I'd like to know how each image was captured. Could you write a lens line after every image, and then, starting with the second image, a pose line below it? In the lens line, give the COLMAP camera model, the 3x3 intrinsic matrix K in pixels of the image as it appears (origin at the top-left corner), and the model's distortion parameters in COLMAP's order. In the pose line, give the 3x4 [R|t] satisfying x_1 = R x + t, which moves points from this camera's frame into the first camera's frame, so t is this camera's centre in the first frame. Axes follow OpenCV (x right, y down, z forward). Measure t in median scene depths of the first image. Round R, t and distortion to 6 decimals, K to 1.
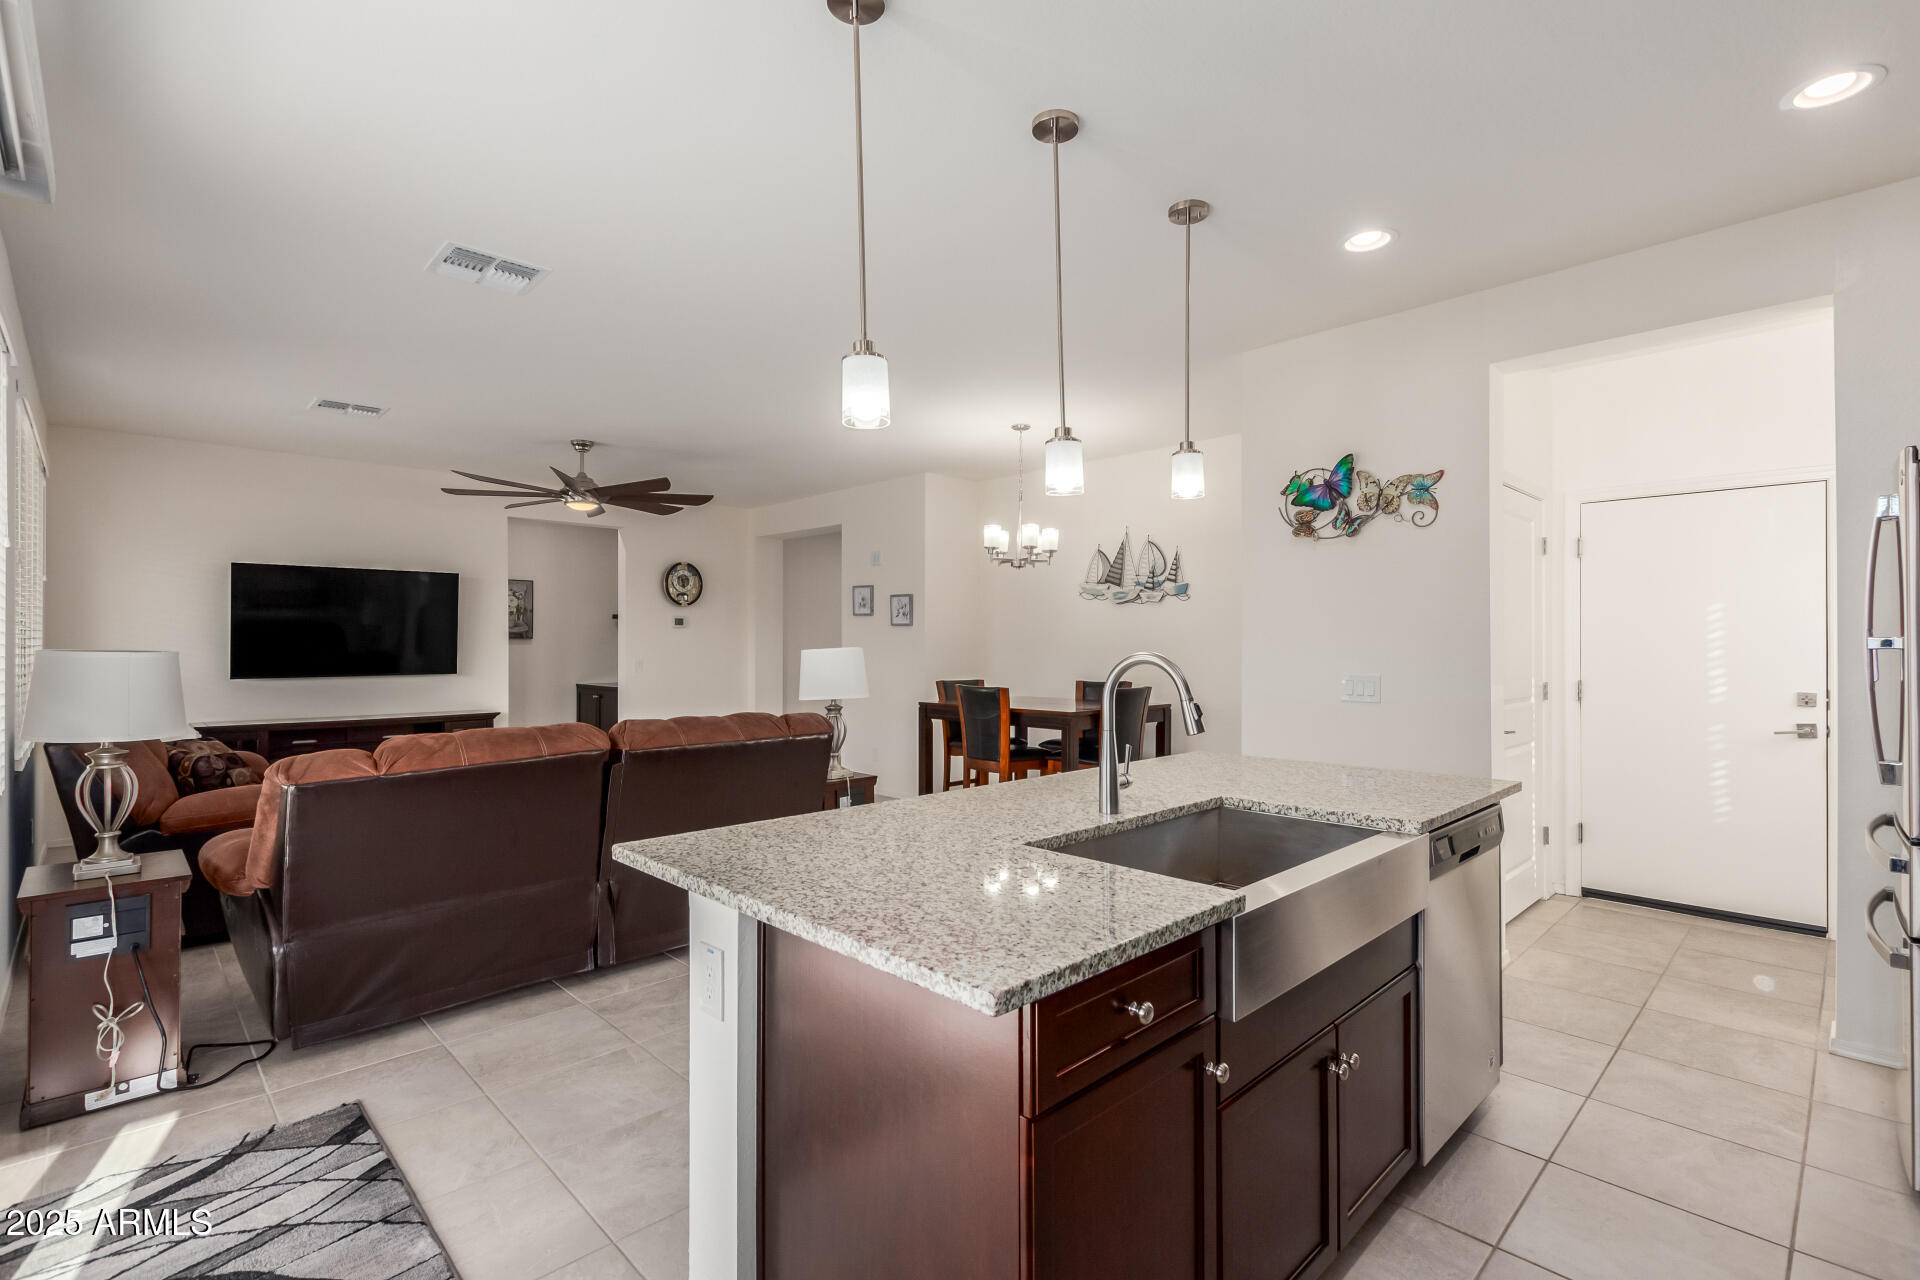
lens RADIAL K [[878.0, 0, 948.9], [0, 878.0, 644.2], [0, 0, 1]] dist [0.009210, -0.001492]
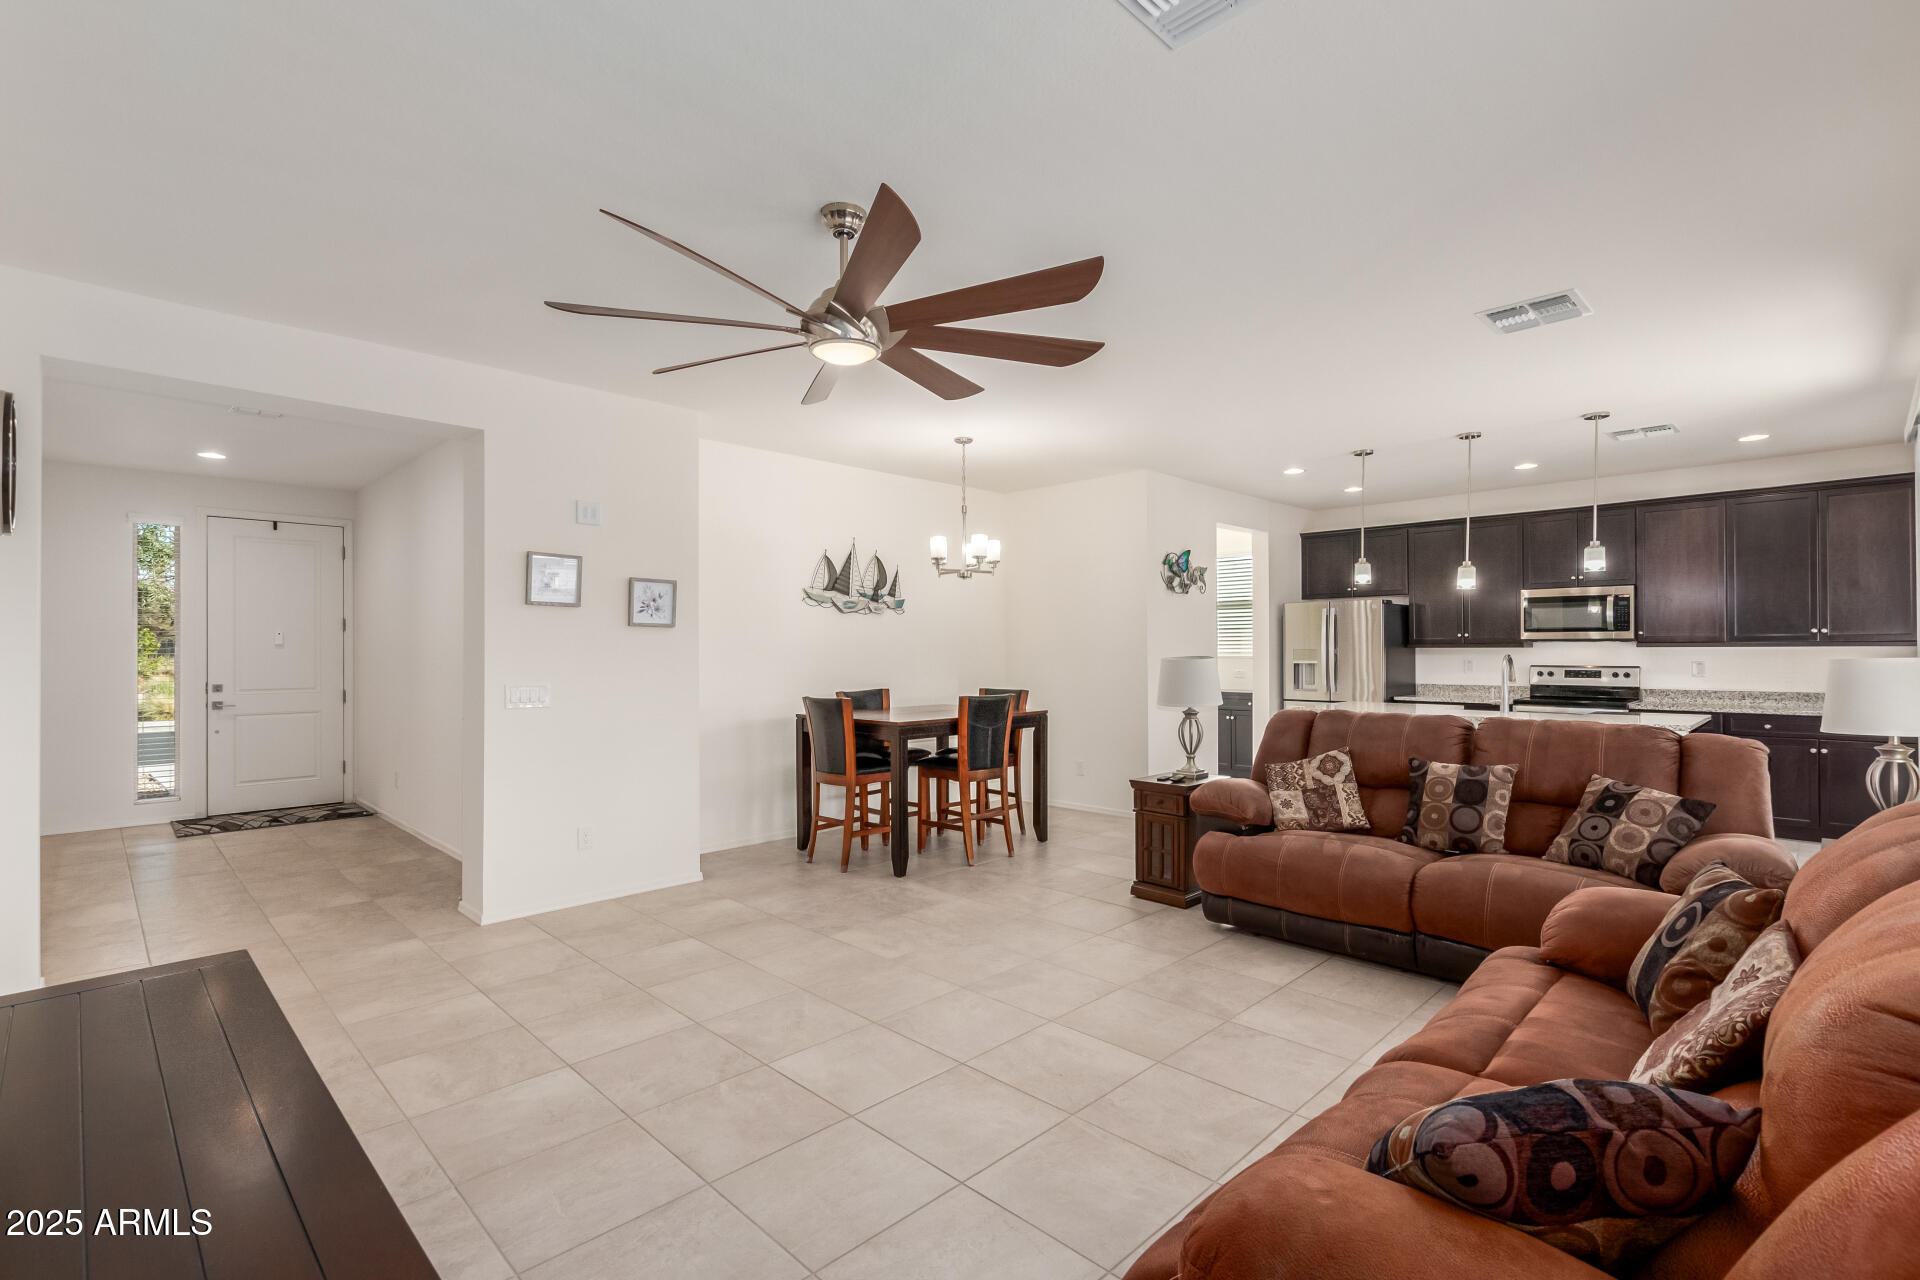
lens RADIAL K [[878.0, 0, 974.1], [0, 878.0, 647.2], [0, 0, 1]] dist [0.009210, -0.001492]
pose [[-0.020570, 0.002738, 0.999785, -1.363557], [0.001220, 0.999996, -0.002713, -0.005360], [-0.999788, 0.001164, -0.020574, 1.461387]]
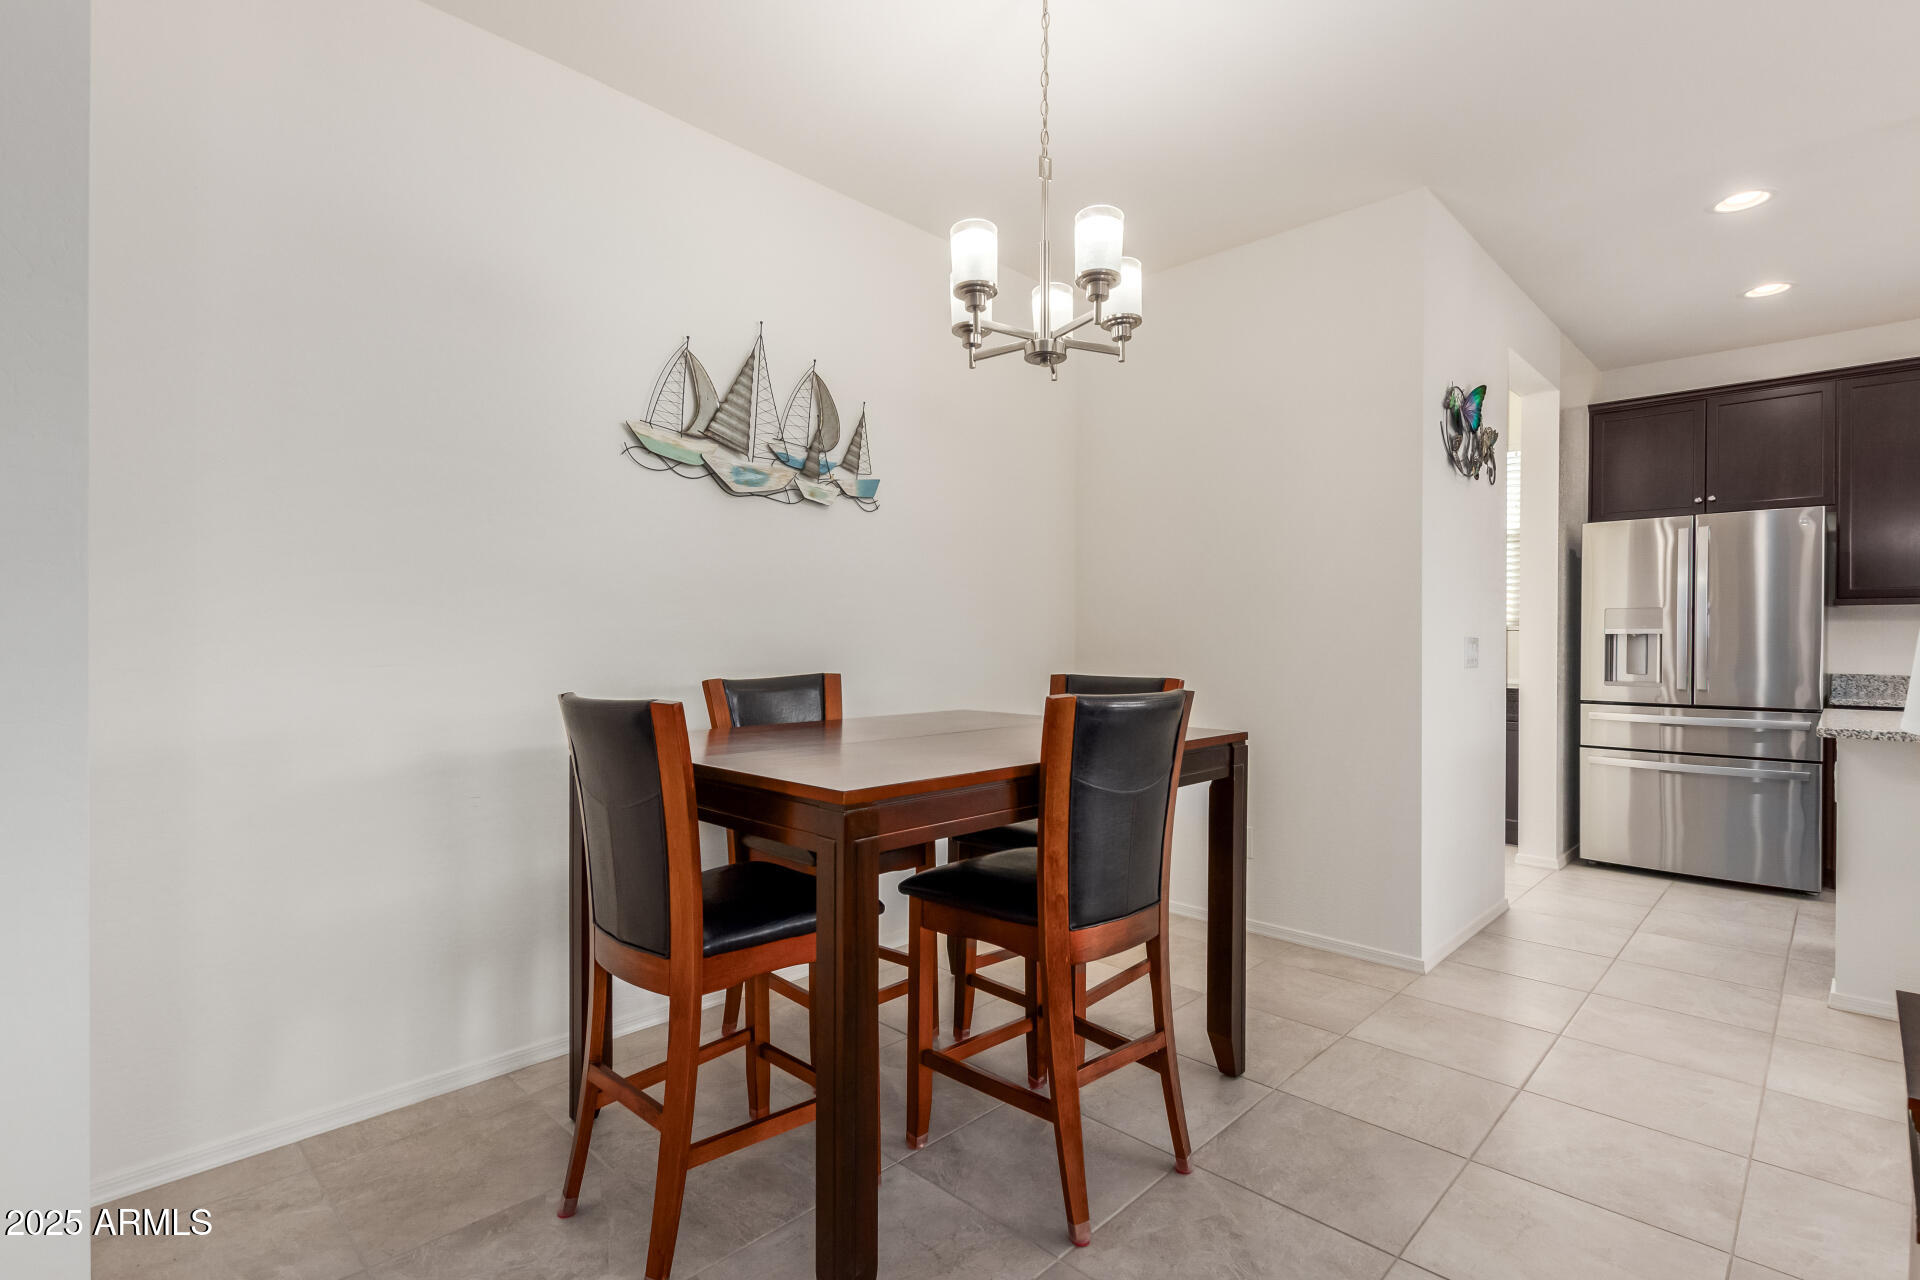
lens RADIAL K [[878.0, 0, 969.6], [0, 878.0, 639.8], [0, 0, 1]] dist [0.009210, -0.001492]
pose [[-0.033828, -0.000775, 0.999427, -0.397215], [-0.006457, 0.999979, 0.000556, 0.040097], [-0.999407, -0.006435, -0.033832, 1.508070]]
